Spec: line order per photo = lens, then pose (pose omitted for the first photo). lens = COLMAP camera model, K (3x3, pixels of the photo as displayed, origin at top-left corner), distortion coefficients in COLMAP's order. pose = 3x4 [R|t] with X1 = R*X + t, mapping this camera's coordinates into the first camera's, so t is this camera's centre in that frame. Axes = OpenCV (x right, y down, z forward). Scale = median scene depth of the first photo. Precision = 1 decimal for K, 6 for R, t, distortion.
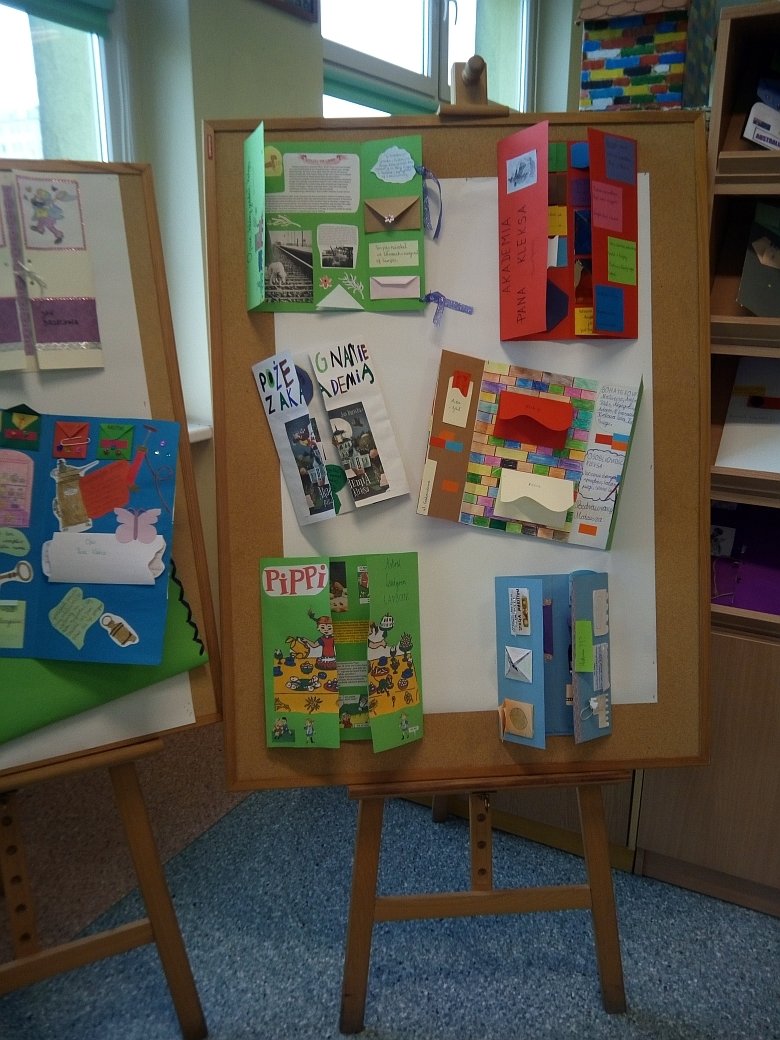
lens RADIAL K [[832.4, 0, 406.6], [0, 832.4, 521.1], [0, 0, 1]] dist [0.004954, -0.046088]
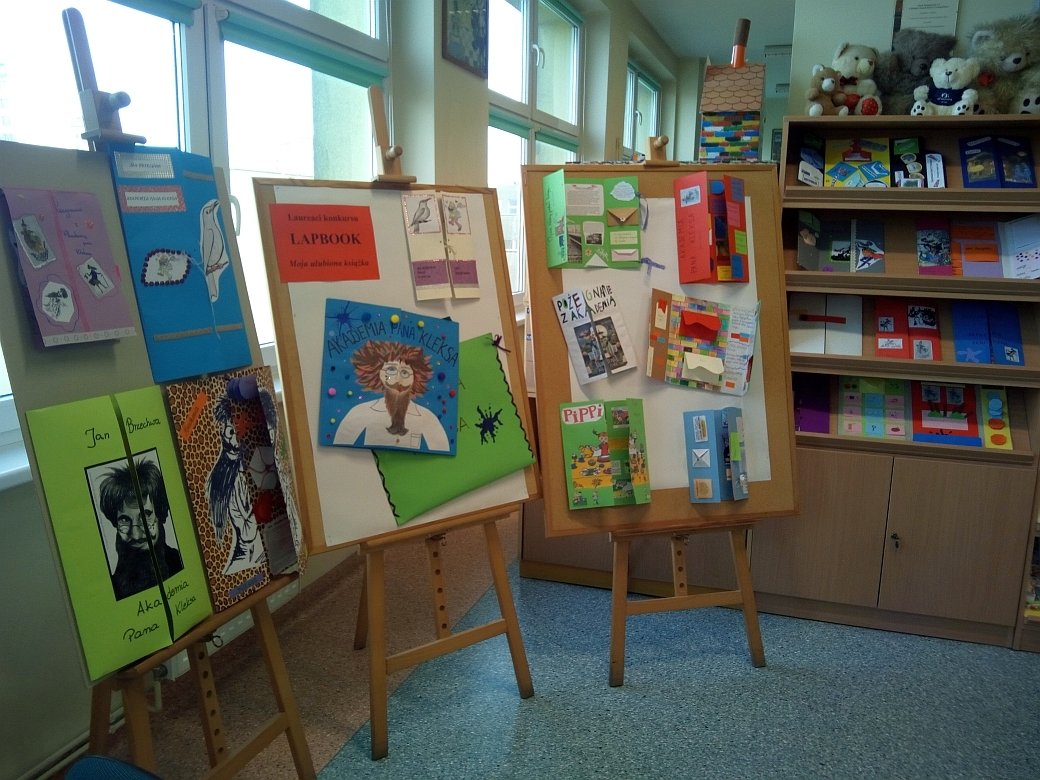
lens RADIAL K [[832.4, 0, 527.8], [0, 832.4, 385.0], [0, 0, 1]] dist [0.004954, -0.046088]
pose [[0.983959, -0.022165, 0.177011, -0.555005], [0.041359, 0.993559, -0.105497, 0.188713], [-0.173533, 0.111126, 0.978538, -0.725519]]
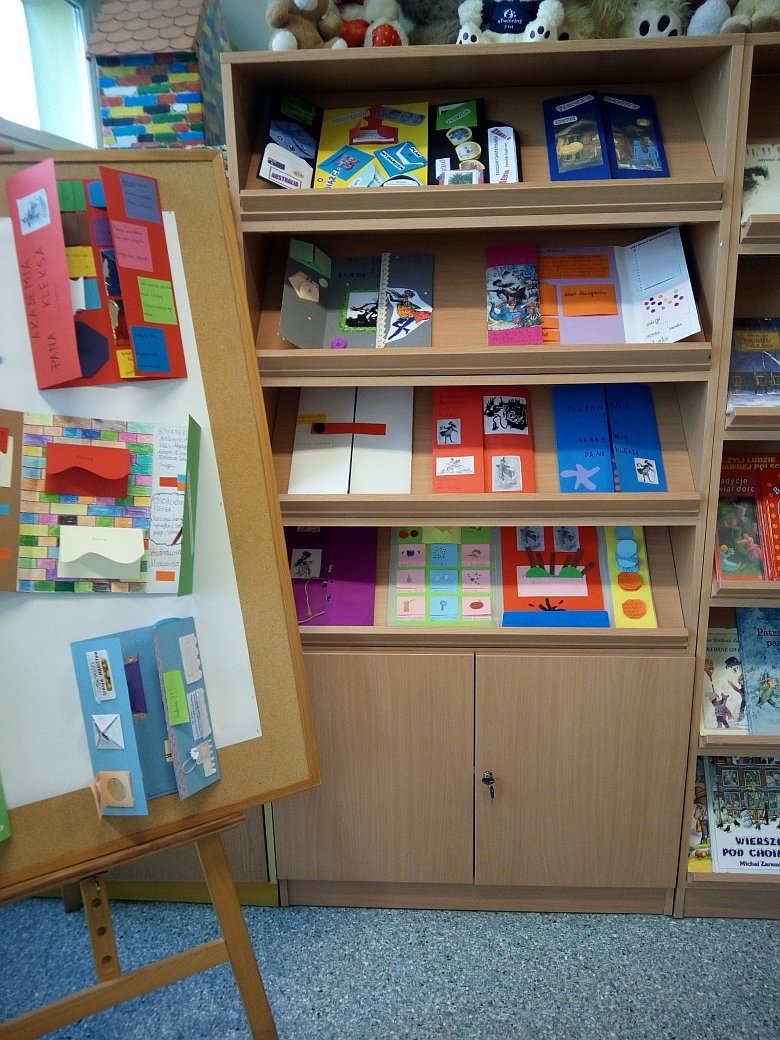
lens RADIAL K [[832.4, 0, 394.5], [0, 832.4, 516.7], [0, 0, 1]] dist [0.004954, -0.046088]
pose [[0.914107, -0.132637, 0.383166, 0.102523], [0.145888, 0.989285, -0.005589, -0.014267], [-0.378319, 0.061009, 0.923663, 0.002674]]
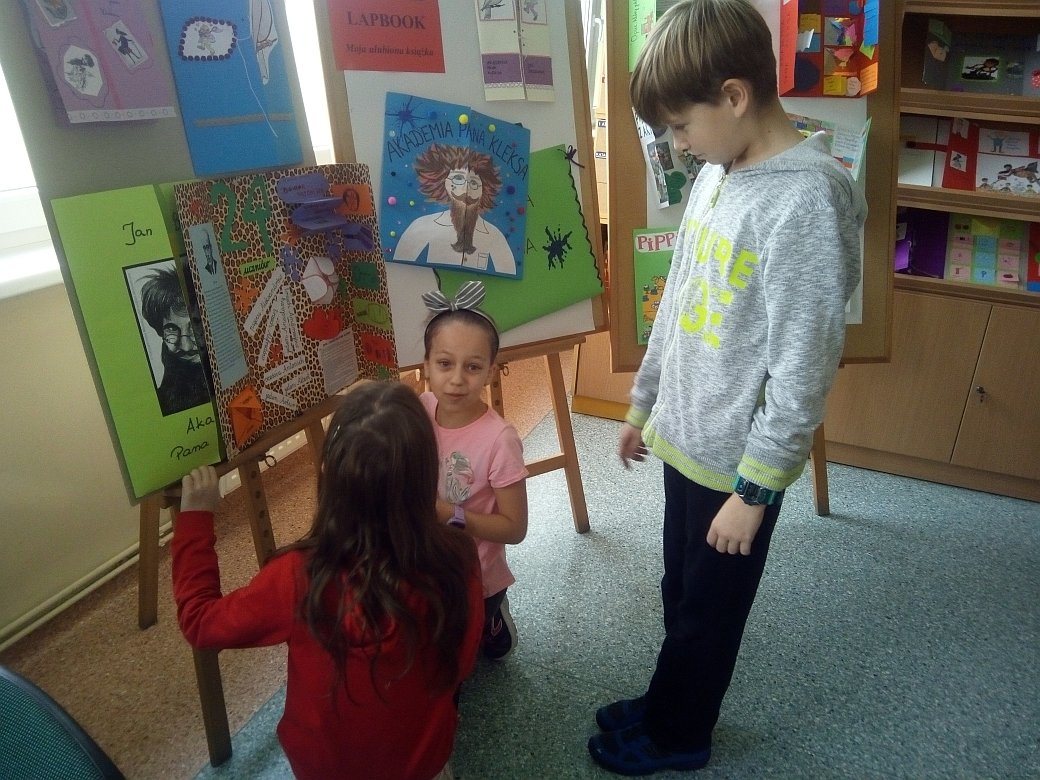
lens RADIAL K [[832.4, 0, 537.6], [0, 832.4, 378.3], [0, 0, 1]] dist [0.004954, -0.046088]
pose [[0.989236, -0.004730, 0.146249, -0.601268], [-0.007714, 0.996401, 0.084407, 0.198205], [-0.146122, -0.084627, 0.985640, -0.580171]]
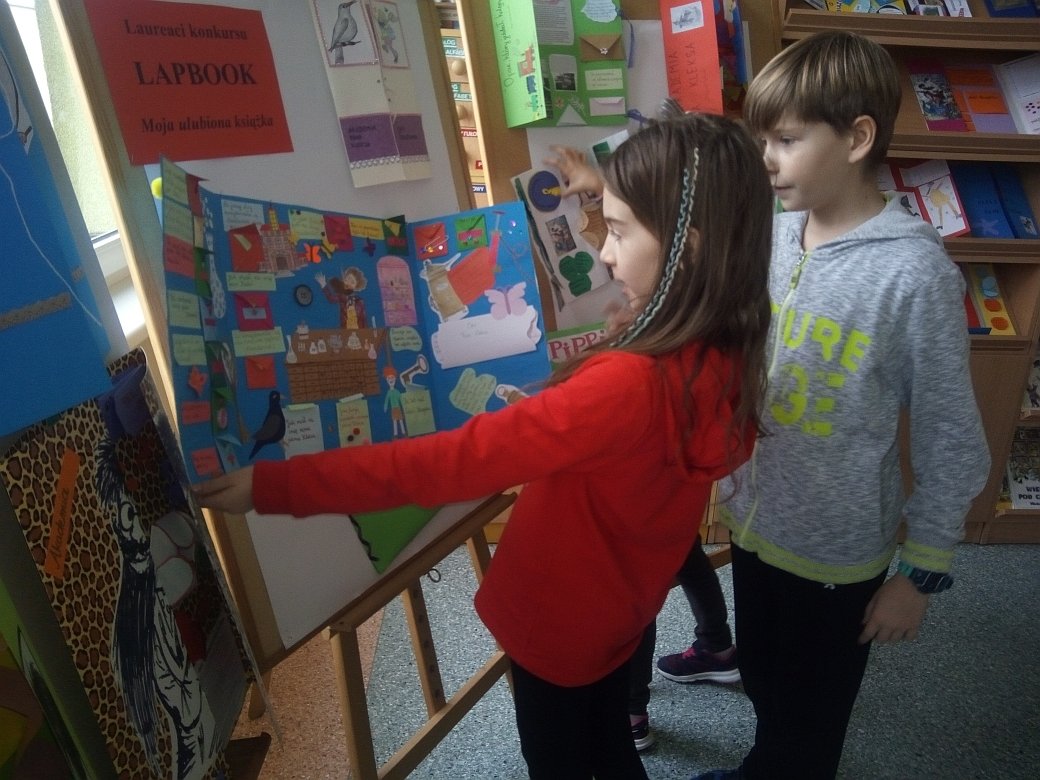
lens RADIAL K [[832.4, 0, 509.1], [0, 832.4, 384.1], [0, 0, 1]] dist [0.004954, -0.046088]
pose [[0.863796, -0.156559, 0.478901, -0.808417], [0.129002, 0.987537, 0.090158, 0.002541], [-0.487047, -0.016099, 0.873227, -0.029587]]
